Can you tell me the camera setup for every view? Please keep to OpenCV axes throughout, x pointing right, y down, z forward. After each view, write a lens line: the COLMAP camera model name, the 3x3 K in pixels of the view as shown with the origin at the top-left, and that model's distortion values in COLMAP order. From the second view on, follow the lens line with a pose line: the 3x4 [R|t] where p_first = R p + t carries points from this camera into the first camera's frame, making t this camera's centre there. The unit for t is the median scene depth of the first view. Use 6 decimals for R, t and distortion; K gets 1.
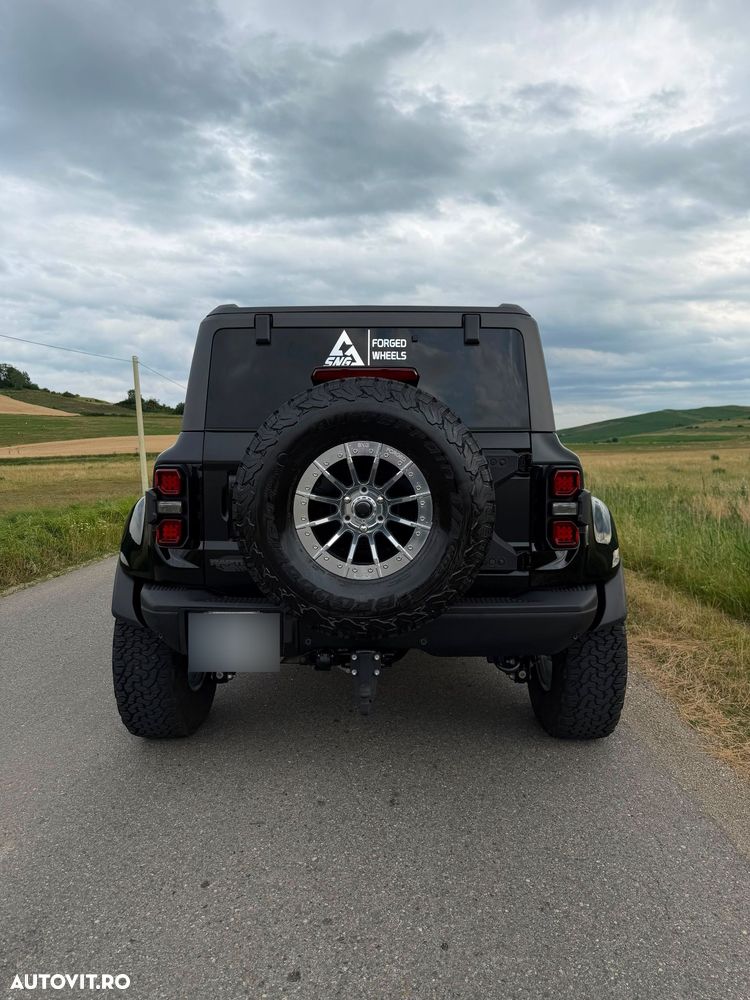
lens RADIAL K [[704.8, 0, 375.0], [0, 704.8, 500.0], [0, 0, 1]] dist [0.070823, -0.128413]
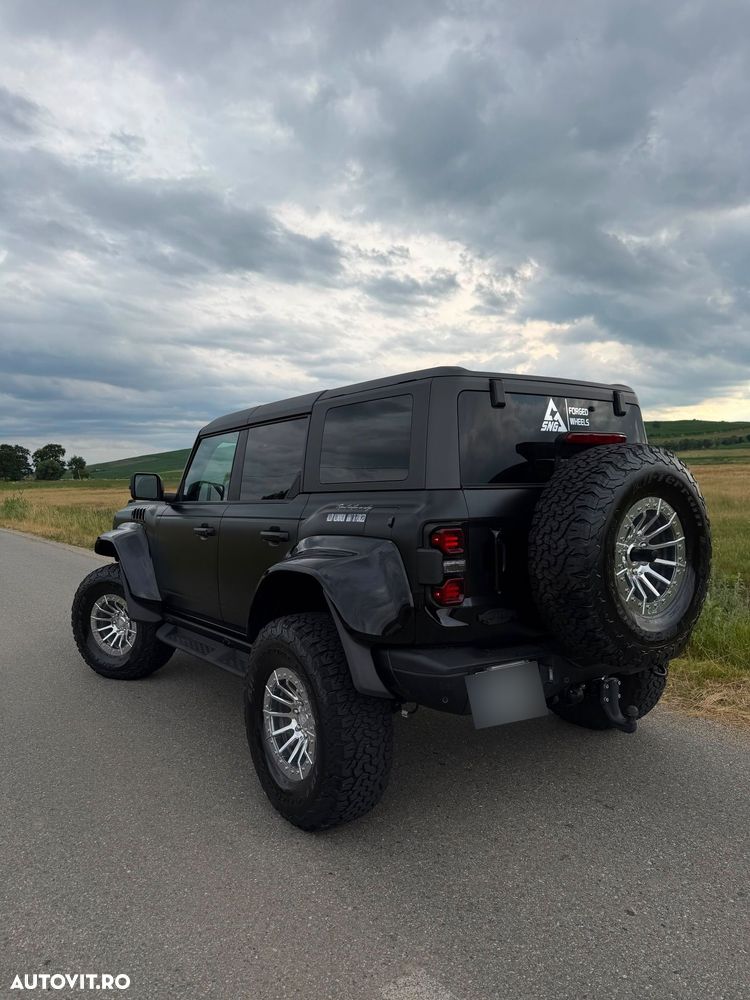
lens RADIAL K [[704.8, 0, 375.0], [0, 704.8, 500.0], [0, 0, 1]] dist [0.070823, -0.128413]
pose [[0.800521, -0.024056, 0.598822, -0.955962], [0.053918, 0.998033, -0.031987, -0.056116], [-0.596875, 0.057894, 0.800243, 0.270150]]
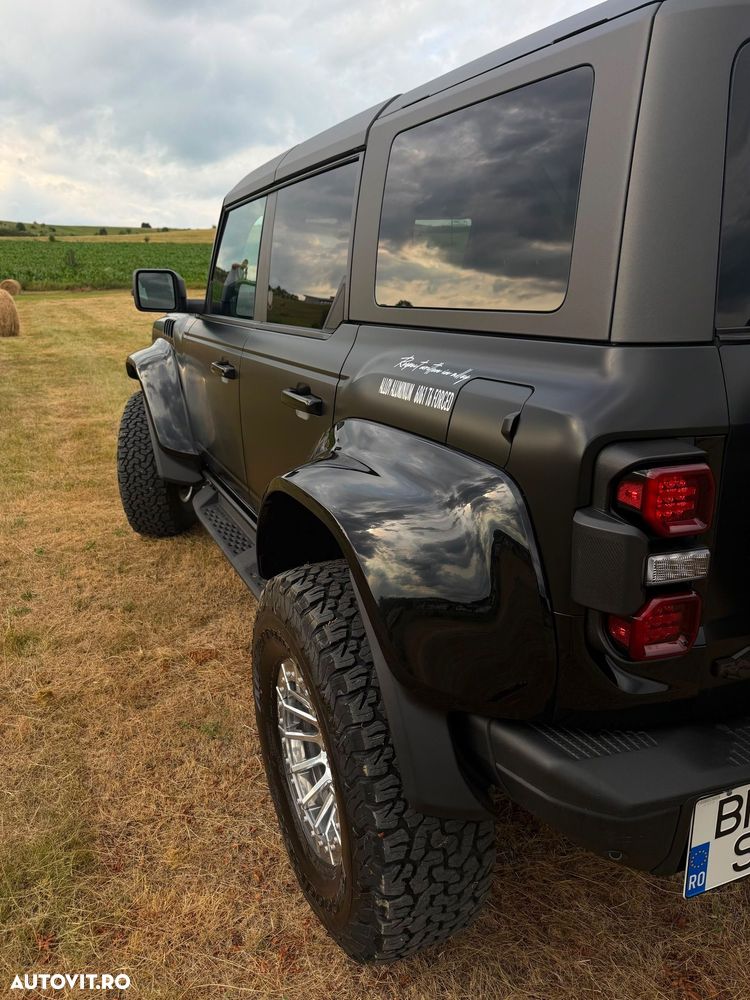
lens RADIAL K [[704.8, 0, 375.0], [0, 704.8, 500.0], [0, 0, 1]] dist [0.070823, -0.128413]
pose [[0.900090, -0.157513, 0.406235, -0.564253], [0.053282, 0.965161, 0.256174, -0.123720], [-0.432433, -0.208935, 0.877125, 0.749190]]
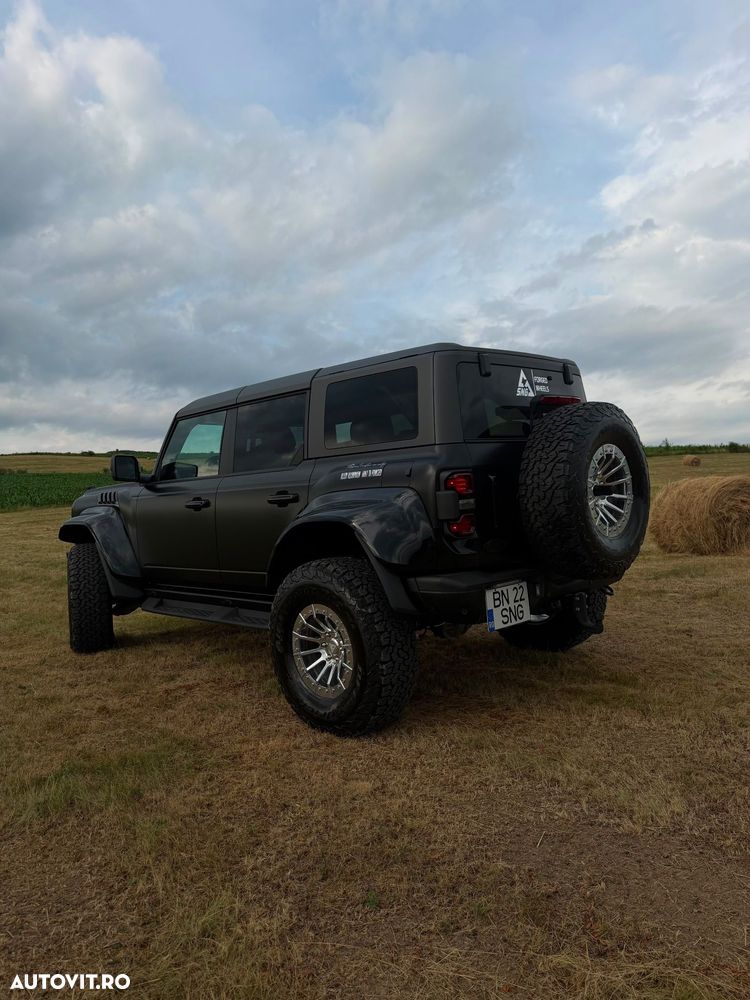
lens RADIAL K [[715.7, 0, 375.0], [0, 715.7, 500.0], [0, 0, 1]] dist [0.064830, -0.080912]
pose [[0.685294, -0.063740, 0.725471, -1.281153], [0.107124, 0.994149, -0.013845, 0.003630], [-0.720344, 0.087204, 0.688113, 0.261650]]
